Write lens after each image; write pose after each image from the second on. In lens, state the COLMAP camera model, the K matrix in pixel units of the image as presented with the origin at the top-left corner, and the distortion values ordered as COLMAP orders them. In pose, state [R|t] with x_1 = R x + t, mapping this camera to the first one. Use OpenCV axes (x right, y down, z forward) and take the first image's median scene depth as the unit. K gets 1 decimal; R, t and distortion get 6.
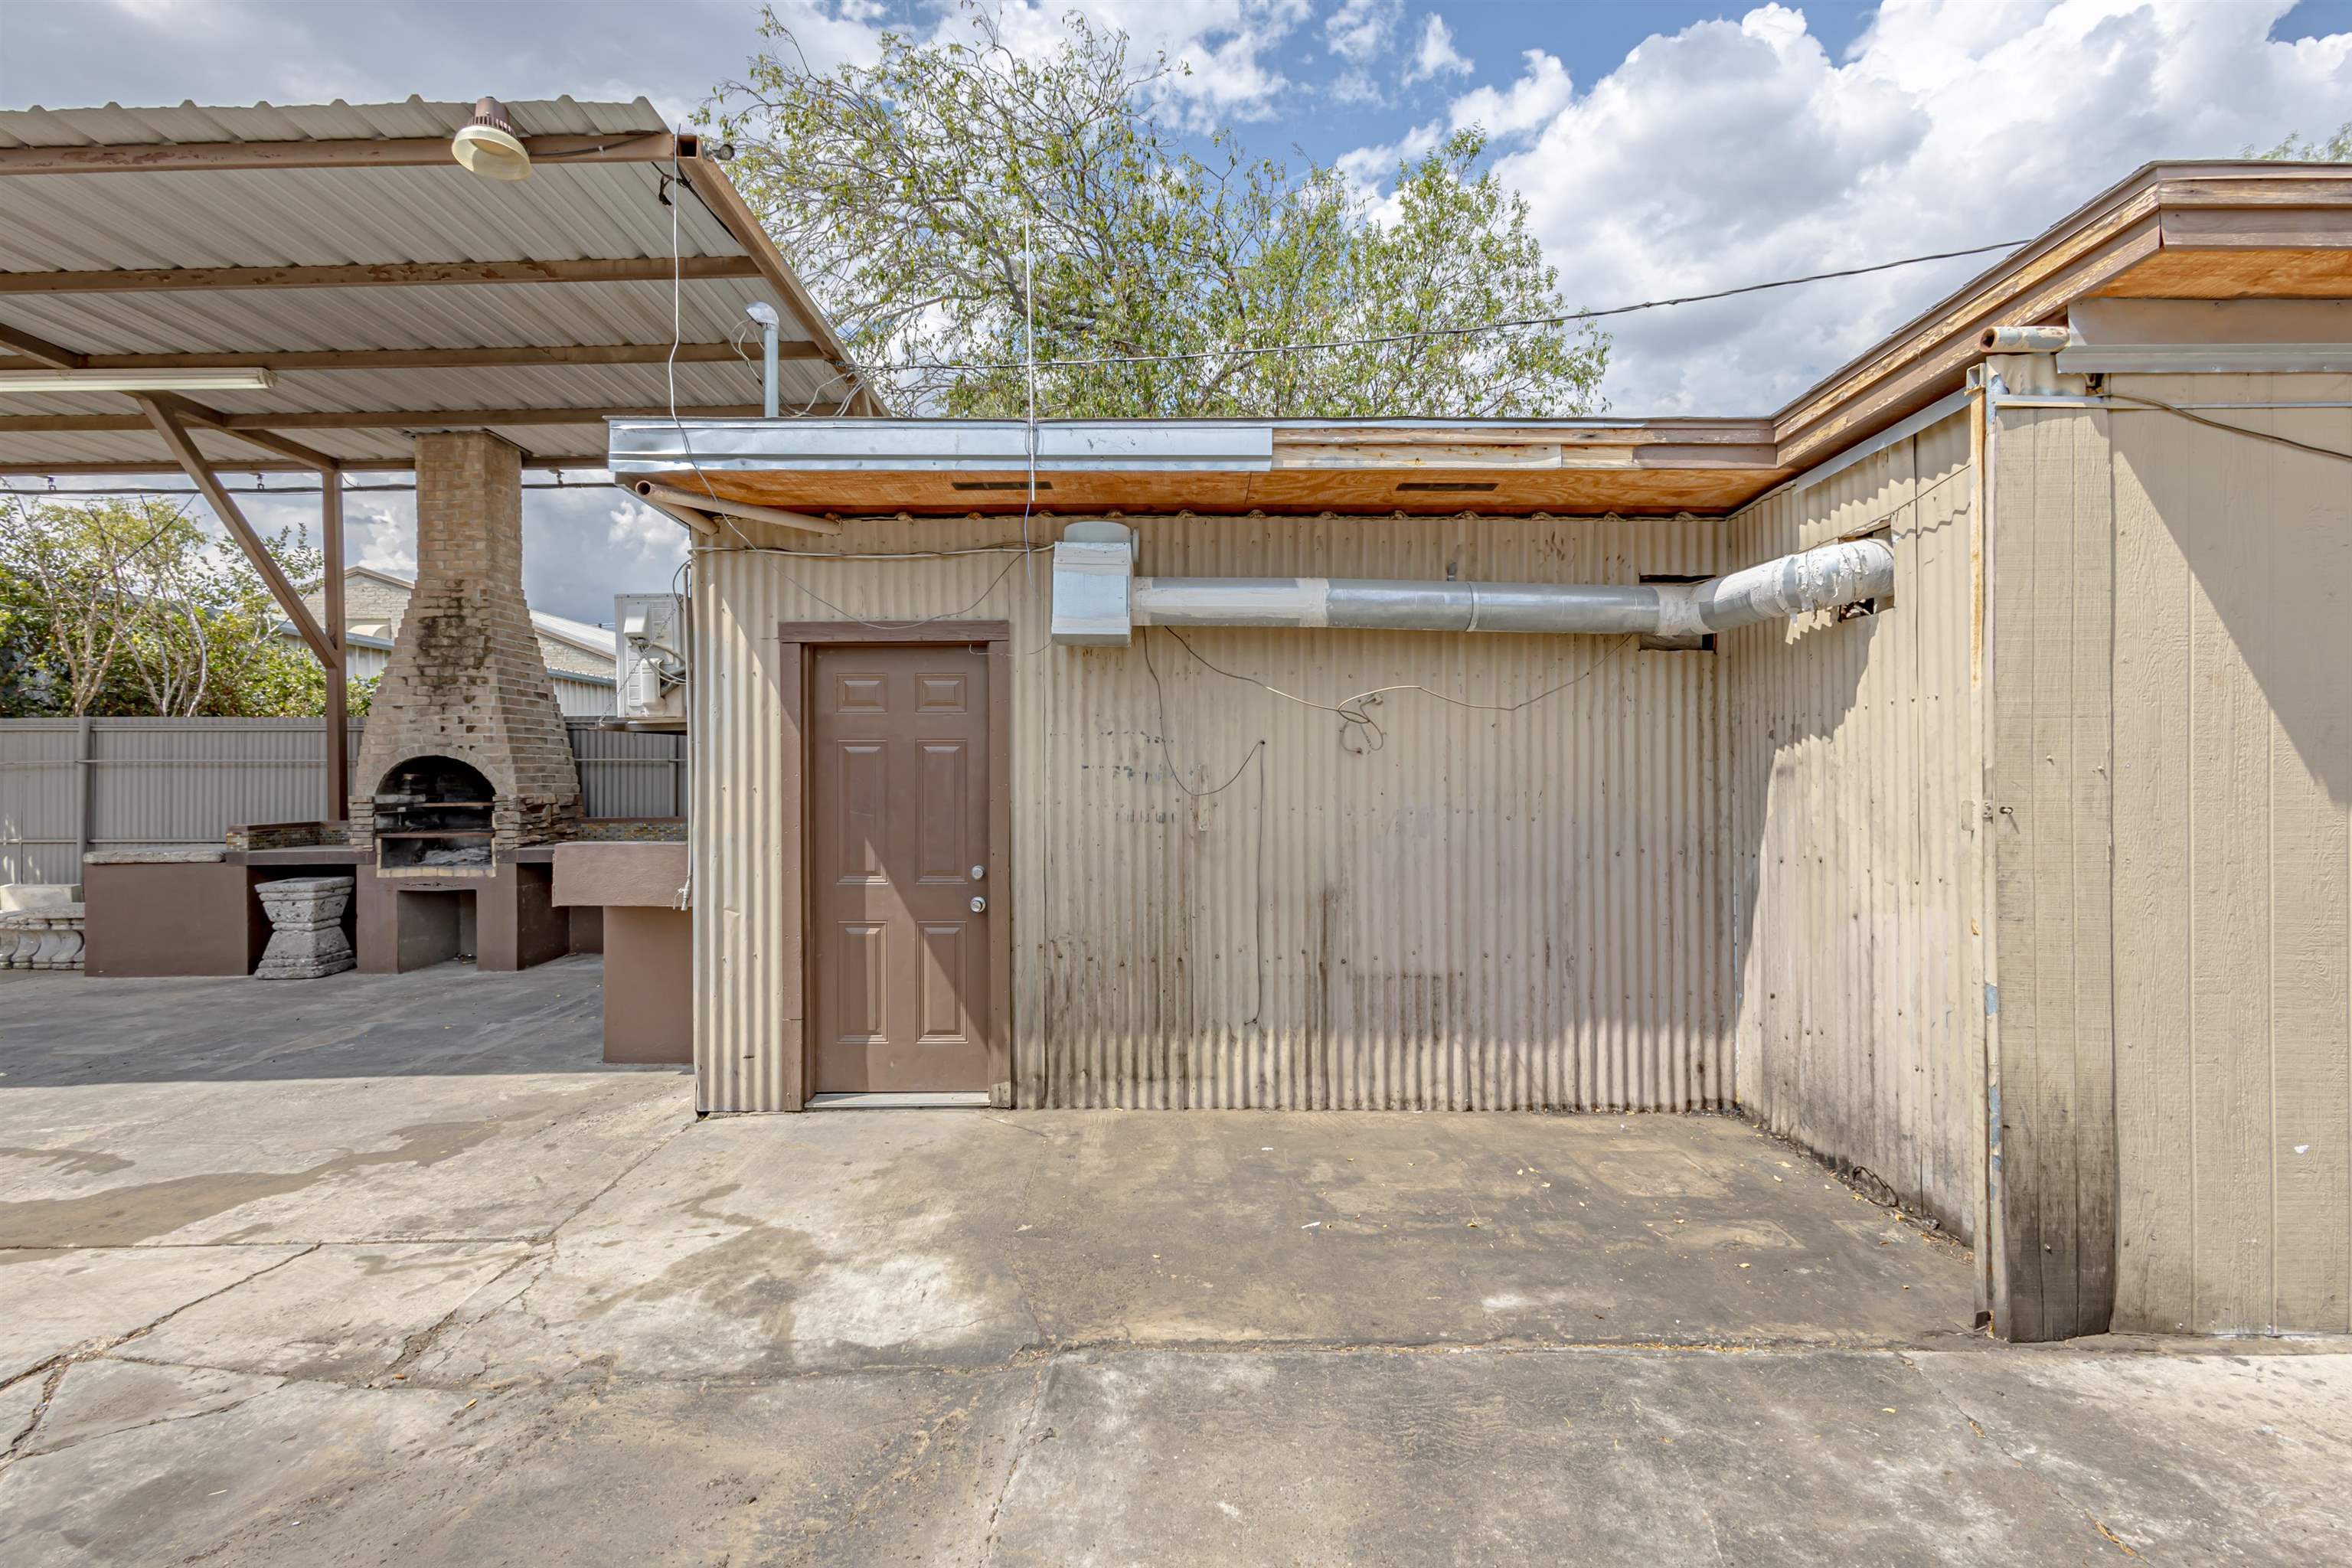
lens RADIAL K [[1076.3, 0, 1176.0], [0, 1076.3, 784.0], [0, 0, 1]] dist [0.023402, -0.009097]
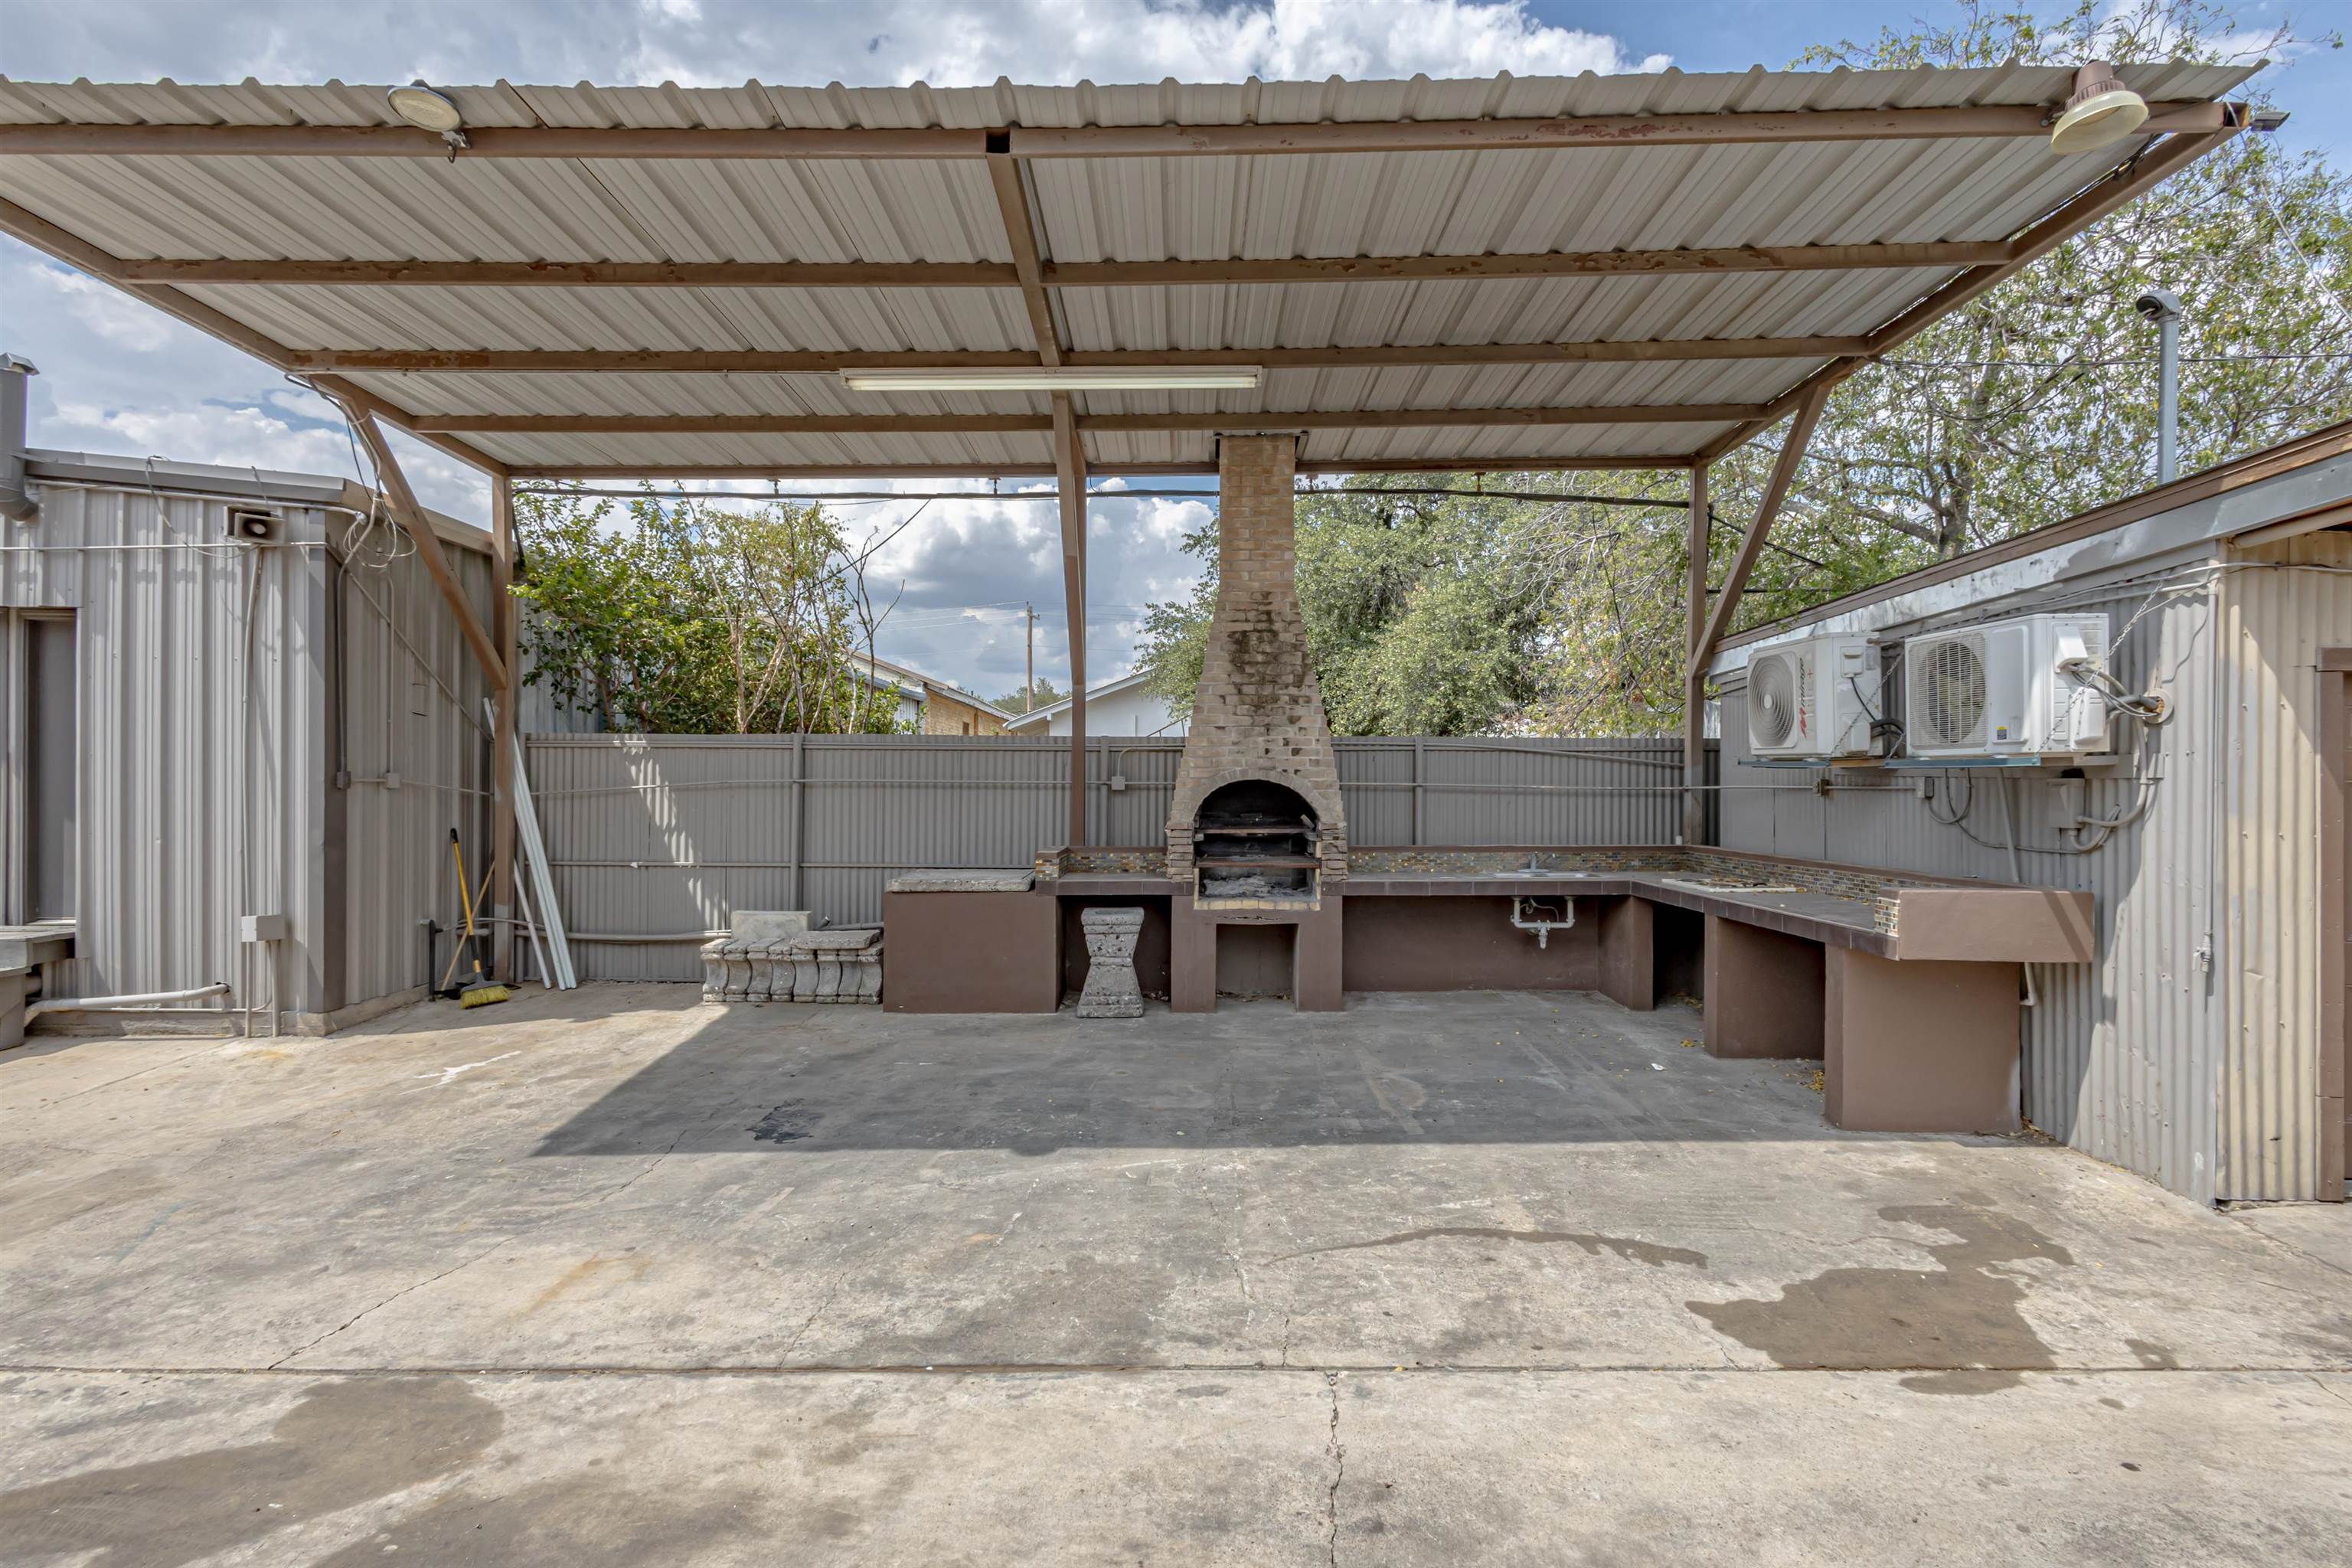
lens RADIAL K [[1102.4, 0, 1172.8], [0, 1102.4, 788.4], [0, 0, 1]] dist [0.003517, -0.000379]
pose [[0.999949, 0.008080, -0.006050, -0.748819], [-0.008117, 0.999948, -0.006220, -0.012223], [0.005999, 0.006268, 0.999962, 0.051046]]
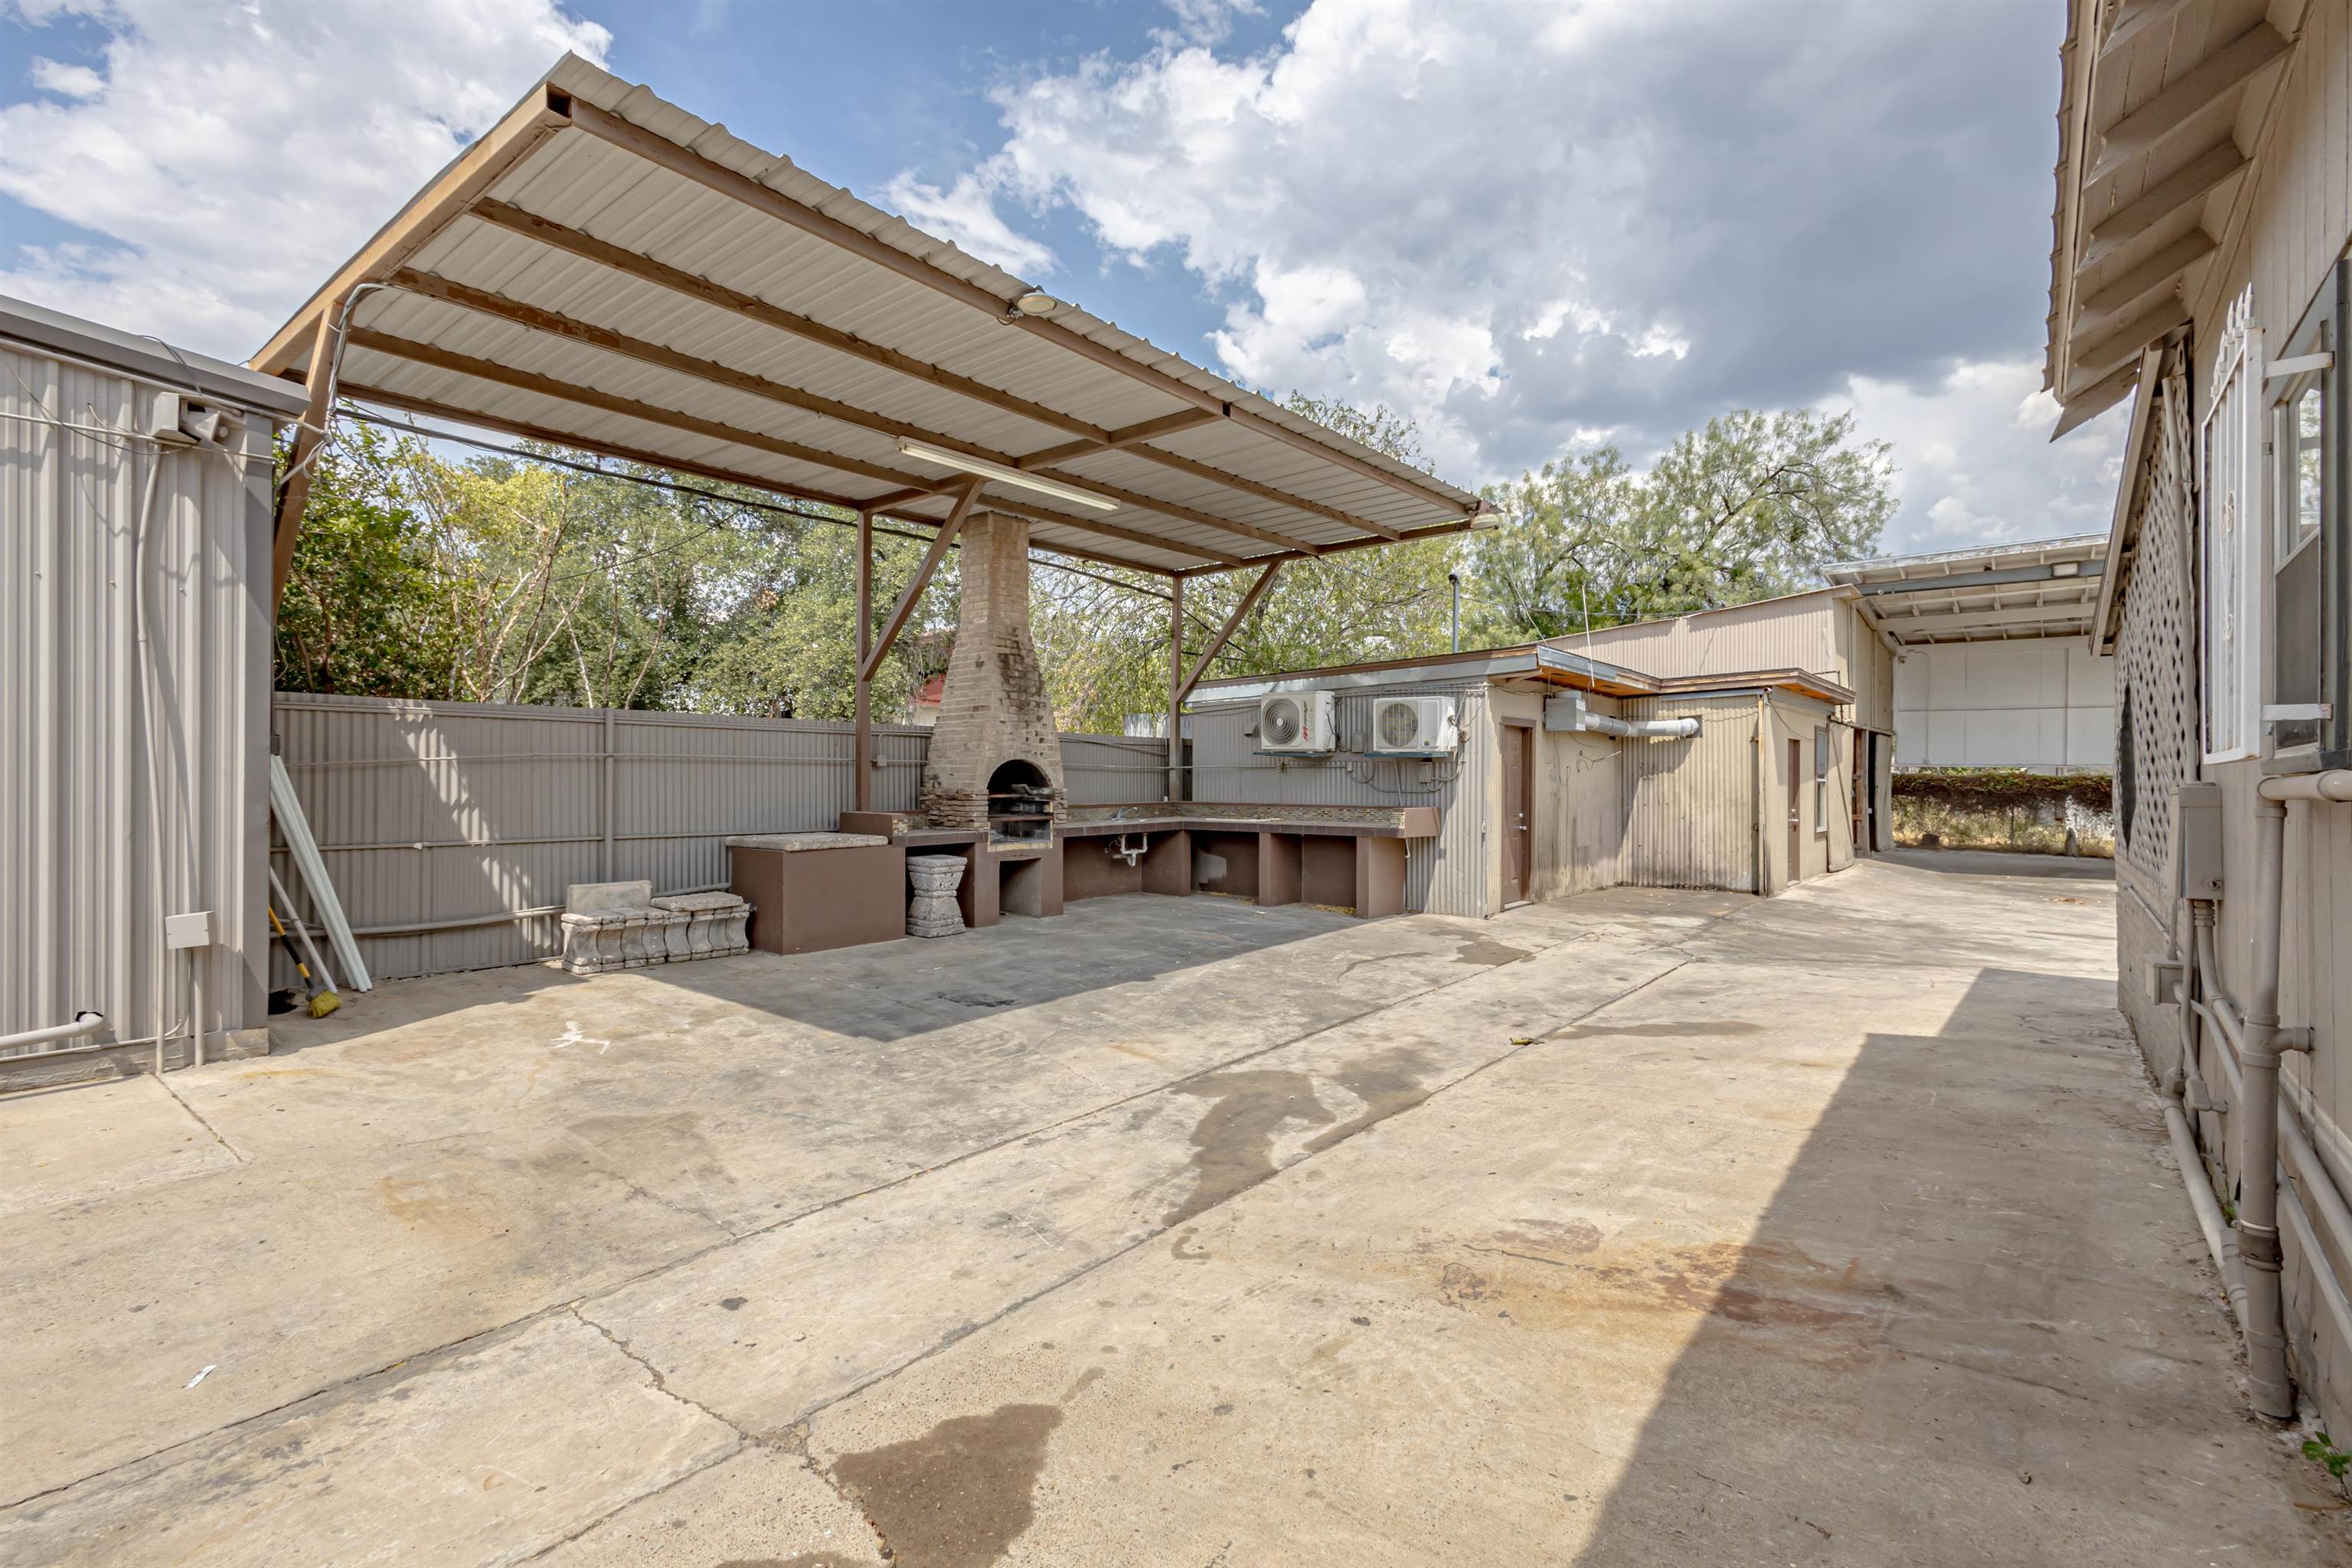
lens RADIAL K [[1093.8, 0, 1179.6], [0, 1093.8, 777.6], [0, 0, 1]] dist [0.001409, 0.000048]
pose [[0.618984, 0.008113, 0.785362, -1.619896], [0.000513, 0.999942, -0.010734, 0.011032], [-0.785404, 0.007048, 0.618944, 0.011698]]
